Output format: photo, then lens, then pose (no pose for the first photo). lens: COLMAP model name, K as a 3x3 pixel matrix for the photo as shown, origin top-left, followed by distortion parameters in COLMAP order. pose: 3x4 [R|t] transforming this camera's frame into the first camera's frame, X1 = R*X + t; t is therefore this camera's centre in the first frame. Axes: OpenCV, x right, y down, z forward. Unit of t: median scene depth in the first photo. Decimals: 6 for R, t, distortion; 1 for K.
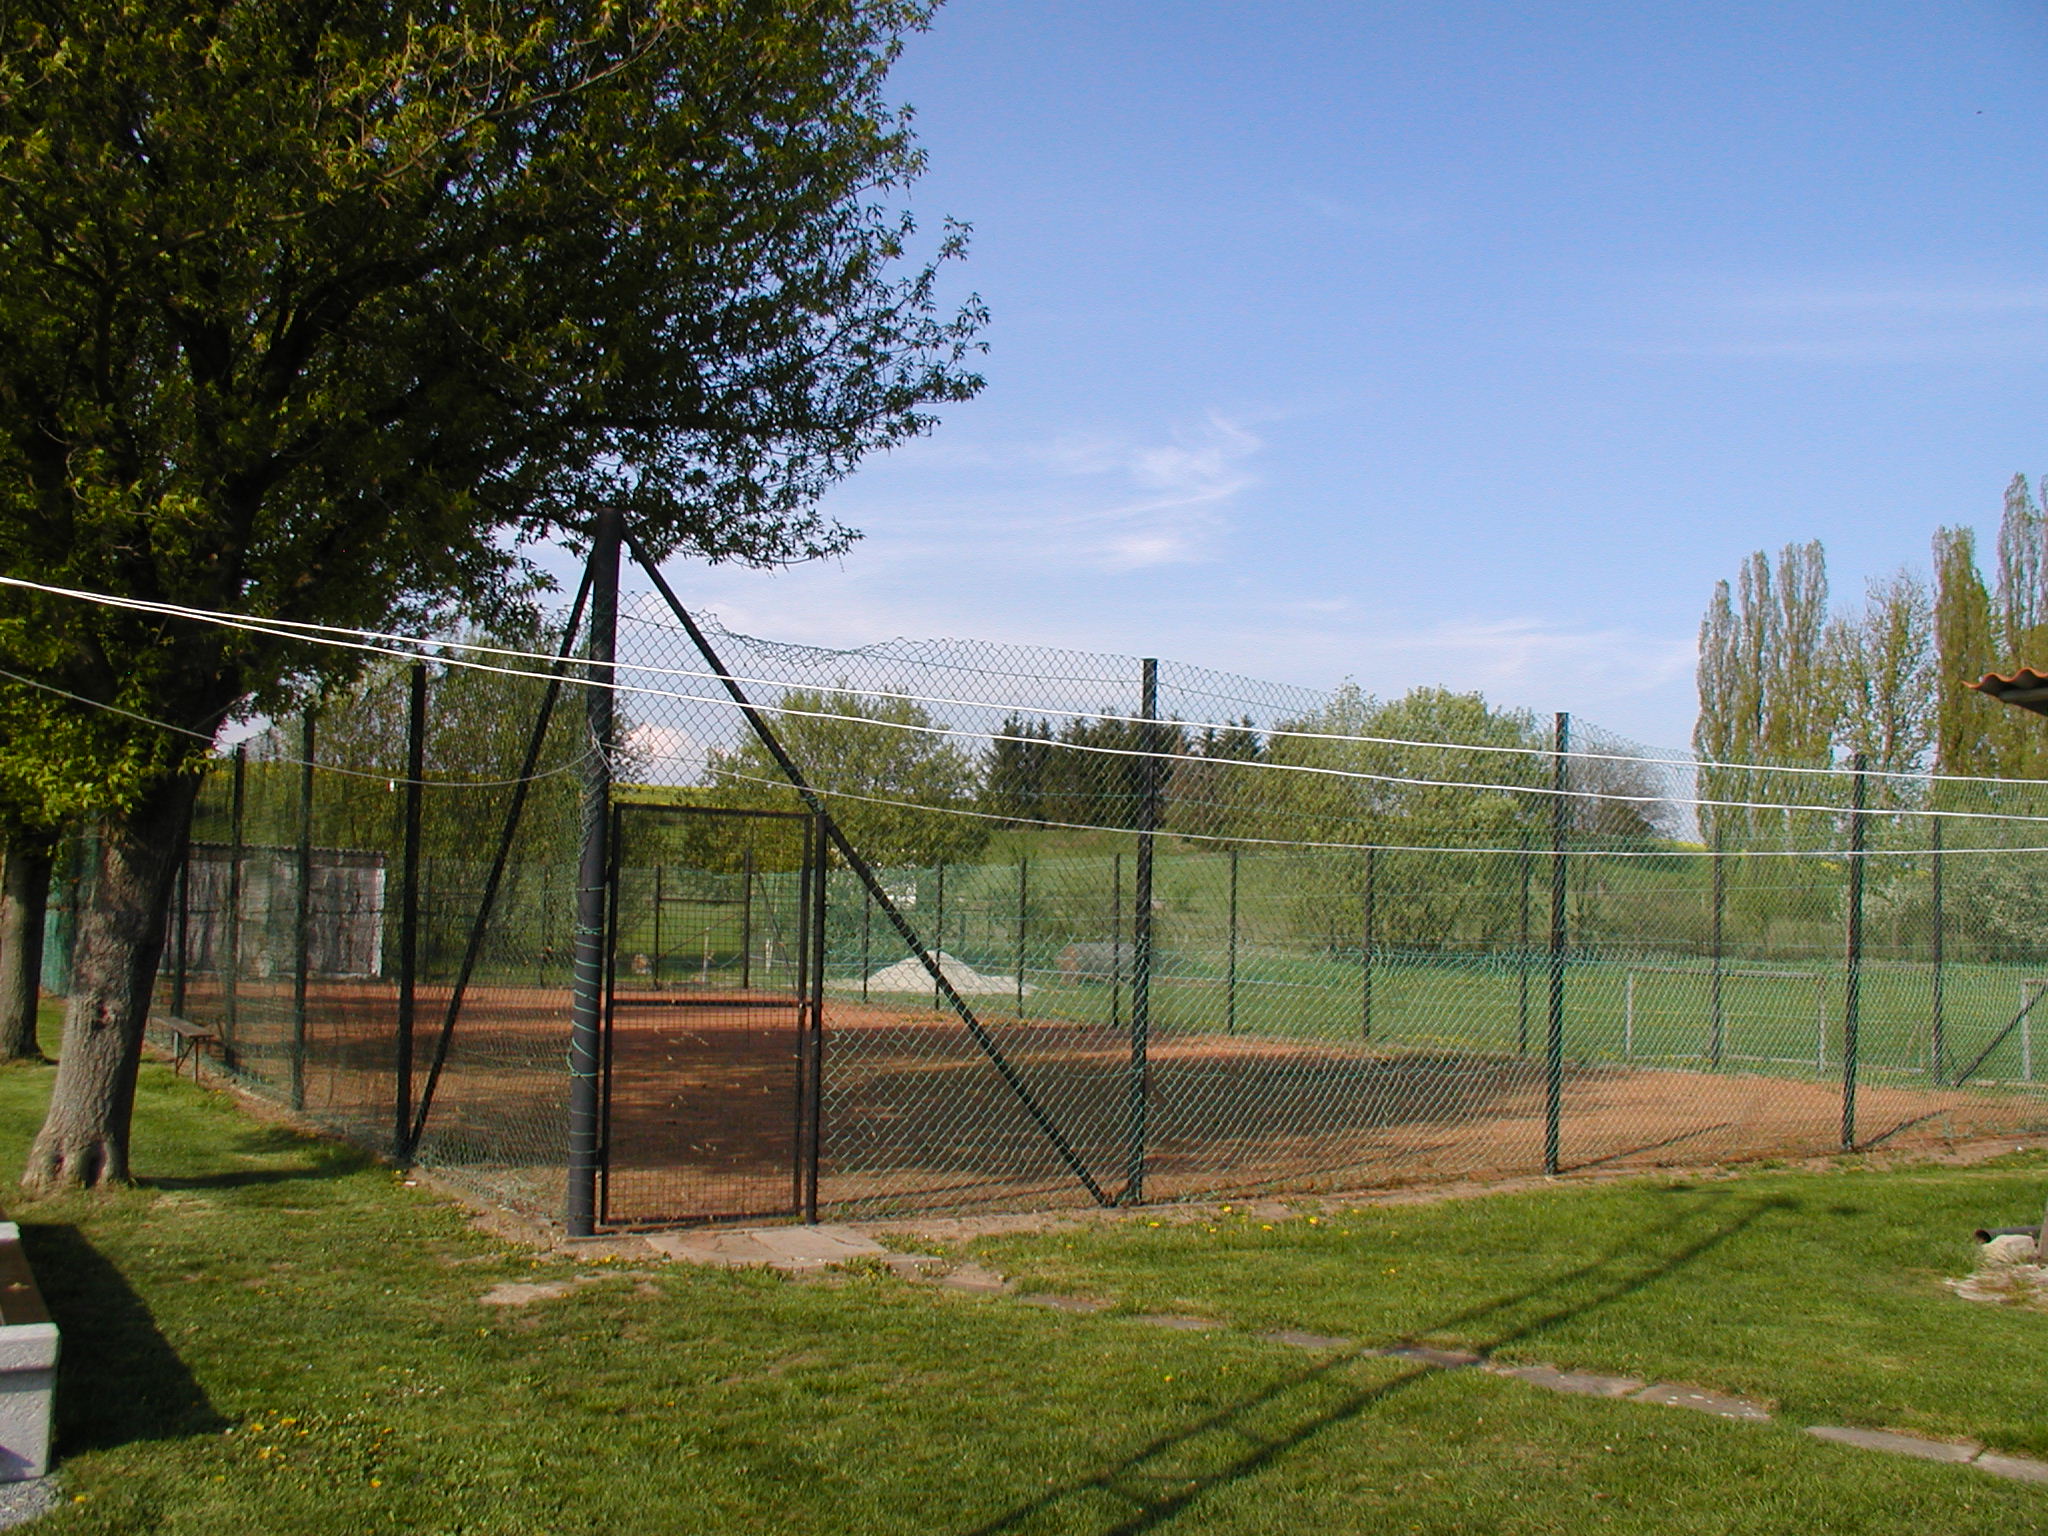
lens RADIAL K [[1899.9, 0, 1029.8], [0, 1899.9, 773.4], [0, 0, 1]] dist [-0.228175, 0.267247]
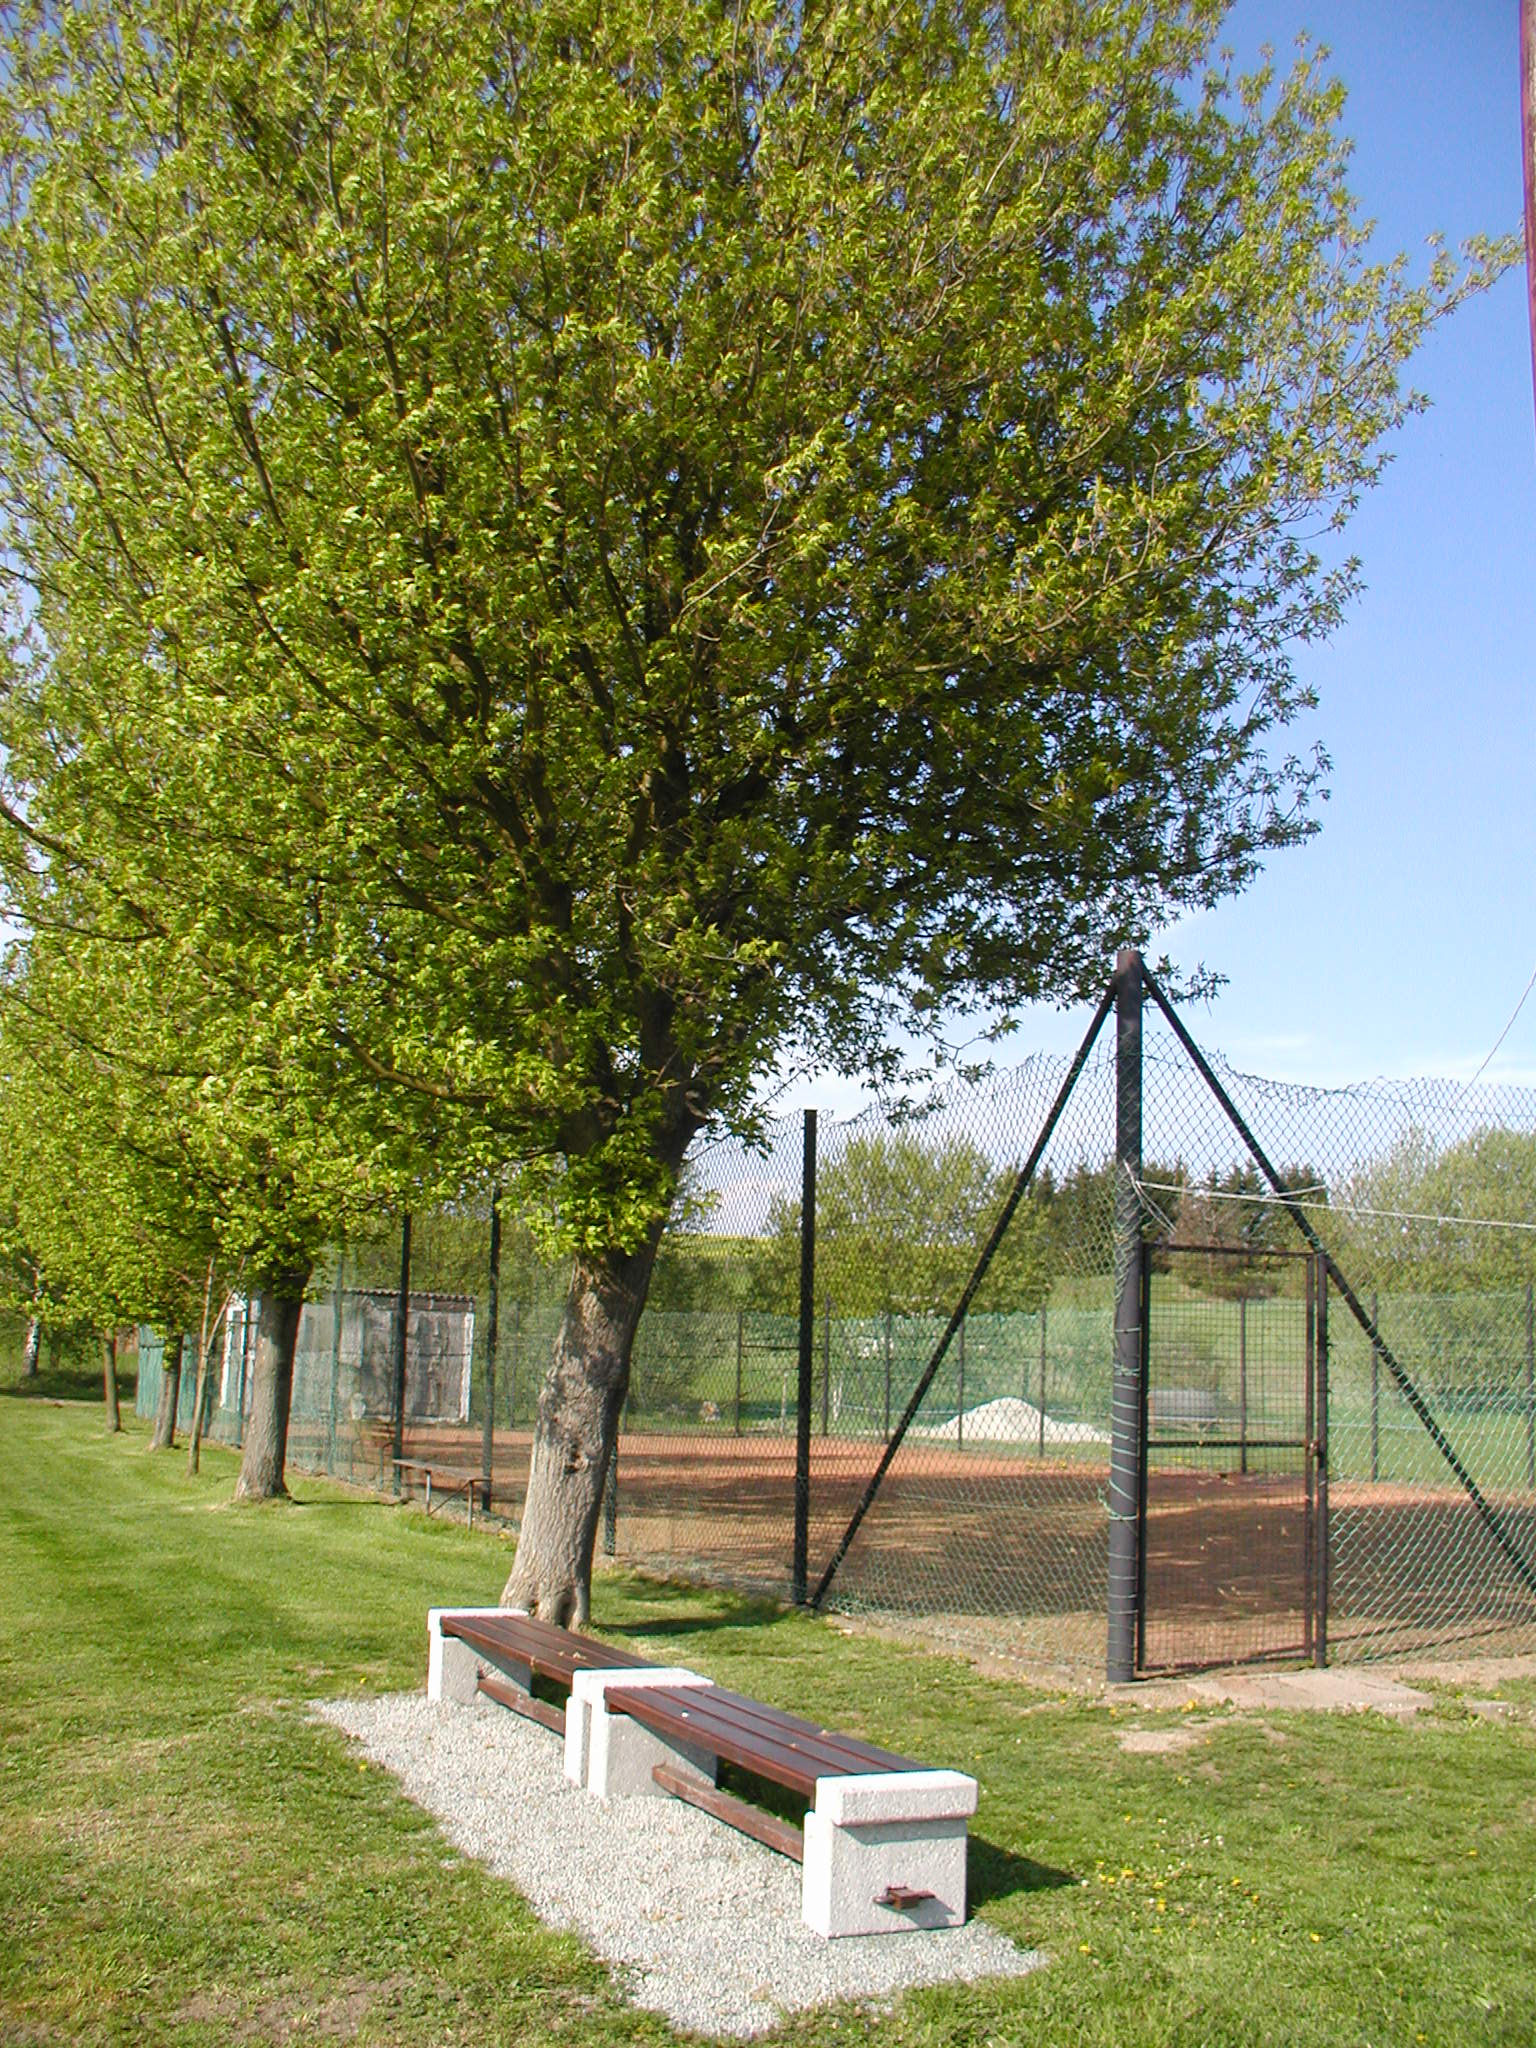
lens RADIAL K [[1899.9, 0, 768.0], [0, 1899.9, 1024.0], [0, 0, 1]] dist [-0.228175, 0.267247]
pose [[0.993998, -0.009961, -0.108943, -0.287991], [-0.001352, 0.994652, -0.103278, 0.002084], [0.109389, 0.102805, 0.988668, -0.022917]]
